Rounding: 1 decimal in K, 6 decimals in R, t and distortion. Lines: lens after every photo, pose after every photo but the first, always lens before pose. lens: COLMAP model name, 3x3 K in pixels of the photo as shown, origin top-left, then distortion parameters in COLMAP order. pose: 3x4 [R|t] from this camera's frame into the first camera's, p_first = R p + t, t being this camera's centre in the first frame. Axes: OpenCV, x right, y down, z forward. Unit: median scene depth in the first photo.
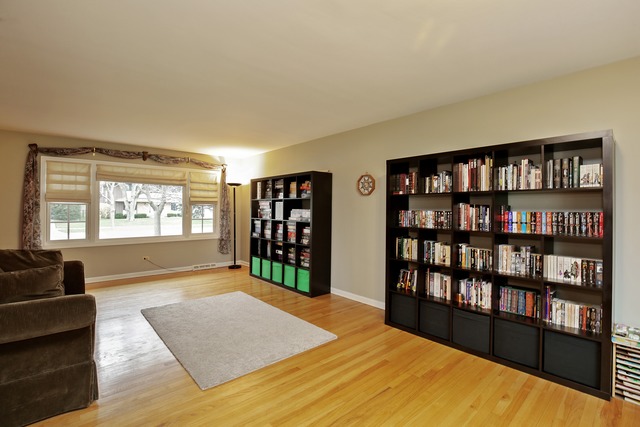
lens RADIAL K [[298.4, 0, 321.0], [0, 298.4, 206.5], [0, 0, 1]] dist [-0.022724, 0.001659]
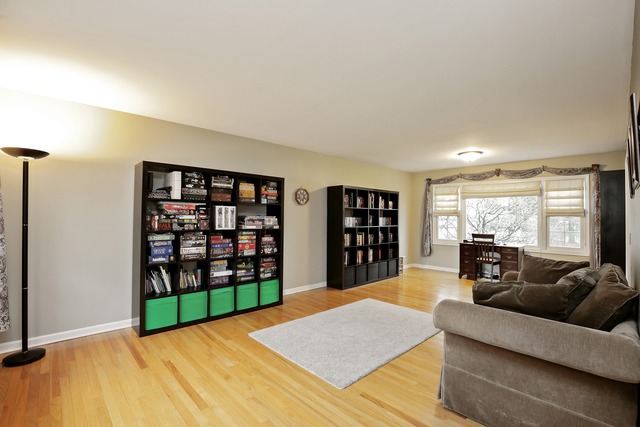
lens RADIAL K [[298.4, 0, 321.4], [0, 298.4, 216.6], [0, 0, 1]] dist [-0.022724, 0.001659]
pose [[-0.032962, 0.008514, 0.999420, -1.021821], [-0.001765, 0.999962, -0.008577, 0.020291], [-0.999455, -0.002047, -0.032945, 0.893633]]
